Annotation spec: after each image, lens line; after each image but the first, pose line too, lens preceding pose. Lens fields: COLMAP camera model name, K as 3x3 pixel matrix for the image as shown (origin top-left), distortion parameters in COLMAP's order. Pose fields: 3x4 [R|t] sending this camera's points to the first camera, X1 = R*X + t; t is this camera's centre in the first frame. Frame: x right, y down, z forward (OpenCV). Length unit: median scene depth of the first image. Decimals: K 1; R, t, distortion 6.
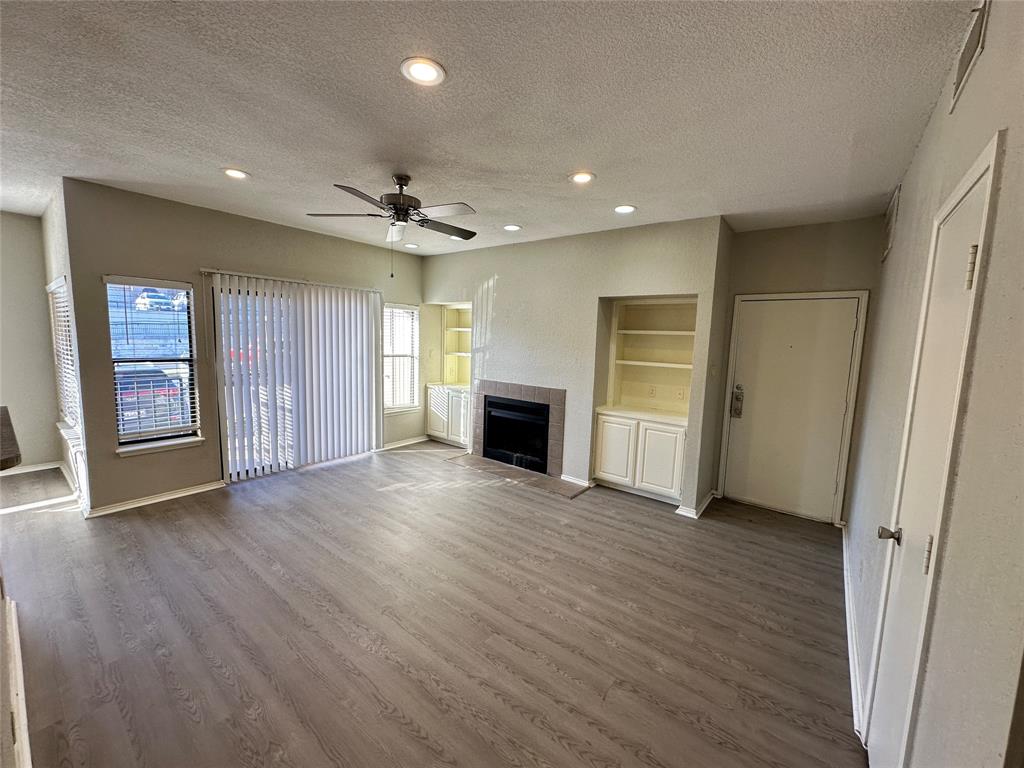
lens RADIAL K [[406.3, 0, 514.5], [0, 406.3, 383.2], [0, 0, 1]] dist [0.000048, 0.000173]
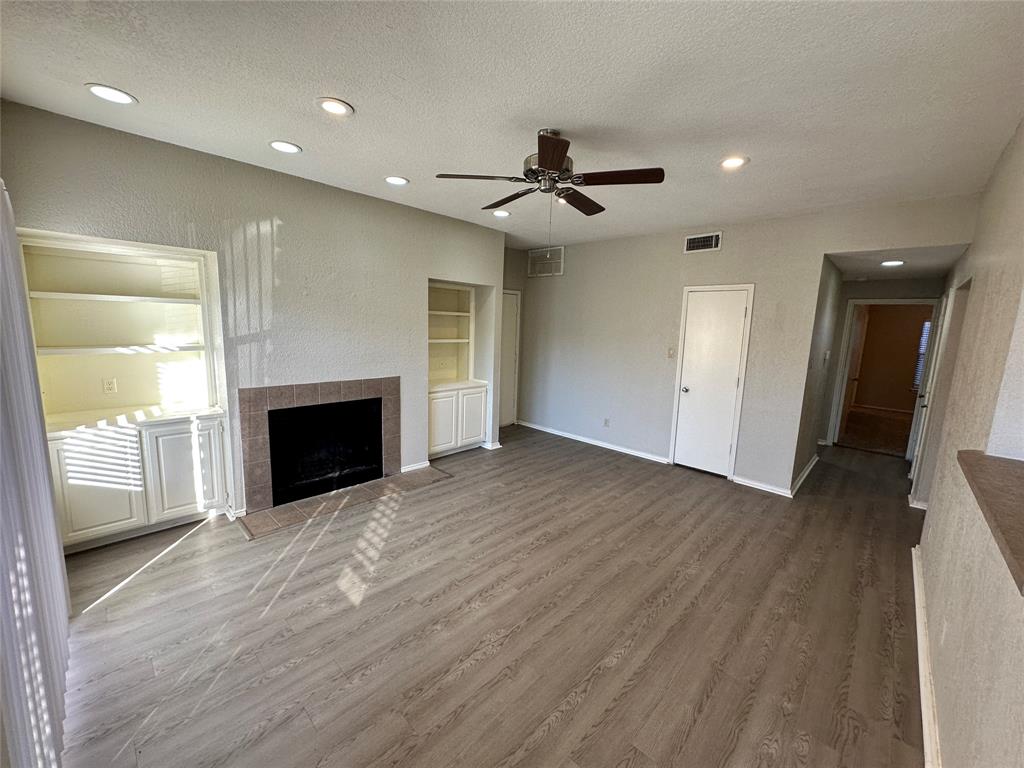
lens RADIAL K [[406.3, 0, 514.5], [0, 406.3, 383.2], [0, 0, 1]] dist [0.000048, 0.000173]
pose [[0.099552, -0.177474, 0.979077, -0.798533], [0.080530, 0.982175, 0.169847, -0.110072], [-0.991768, 0.061936, 0.112070, 0.691872]]
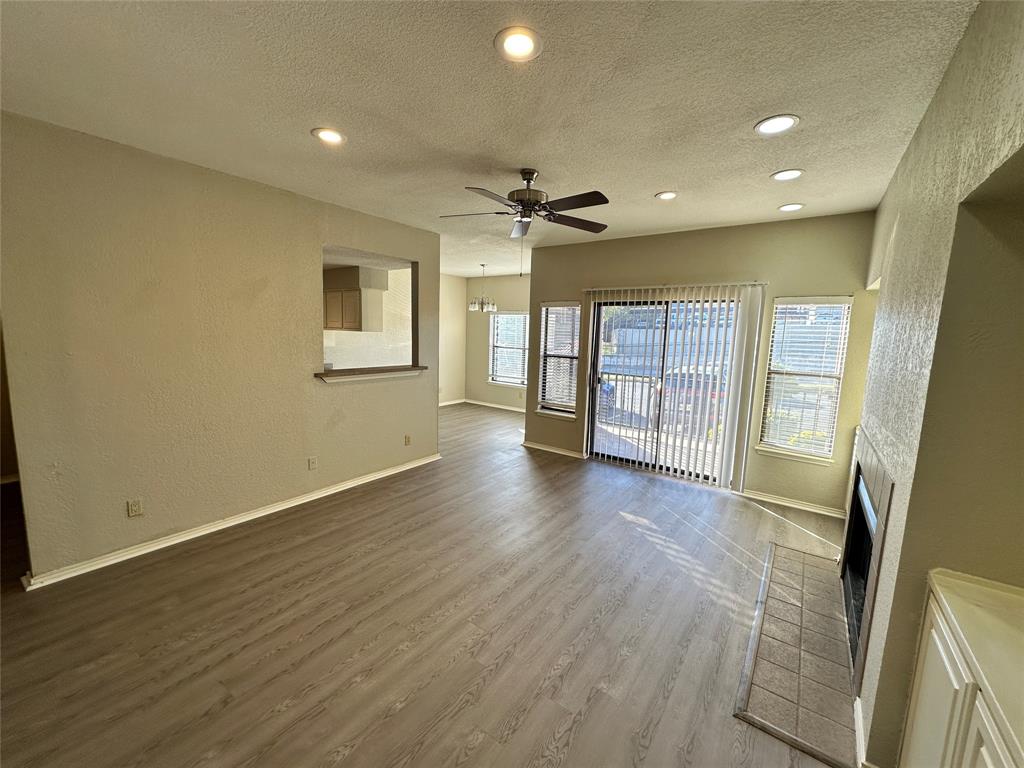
lens RADIAL K [[406.6, 0, 514.2], [0, 406.6, 382.6], [0, 0, 1]] dist [-0.002022, 0.000292]
pose [[0.030522, 0.096225, -0.994892, 0.505303], [-0.142596, 0.985593, 0.090951, -0.062745], [0.989310, 0.139092, 0.043804, 0.680399]]
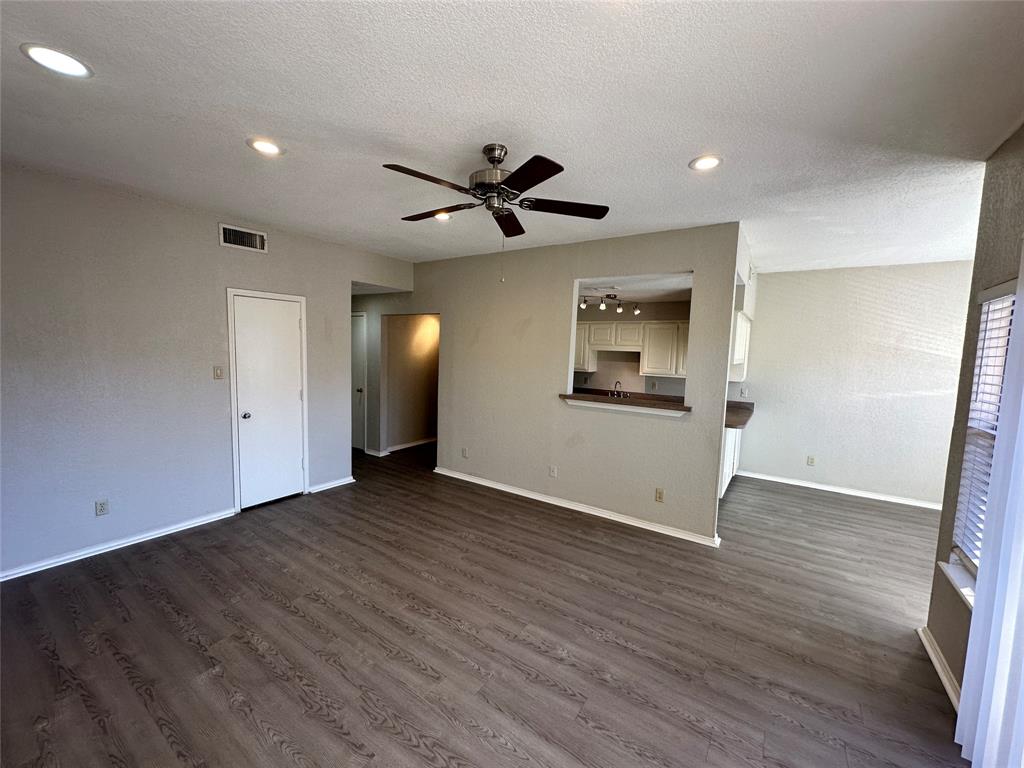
lens RADIAL K [[406.6, 0, 514.2], [0, 406.6, 382.6], [0, 0, 1]] dist [-0.002022, 0.000292]
pose [[-0.995926, -0.057625, -0.069362, -0.196766], [-0.070134, 0.978469, 0.194113, -0.155768], [0.056683, 0.198186, -0.978524, 1.259858]]
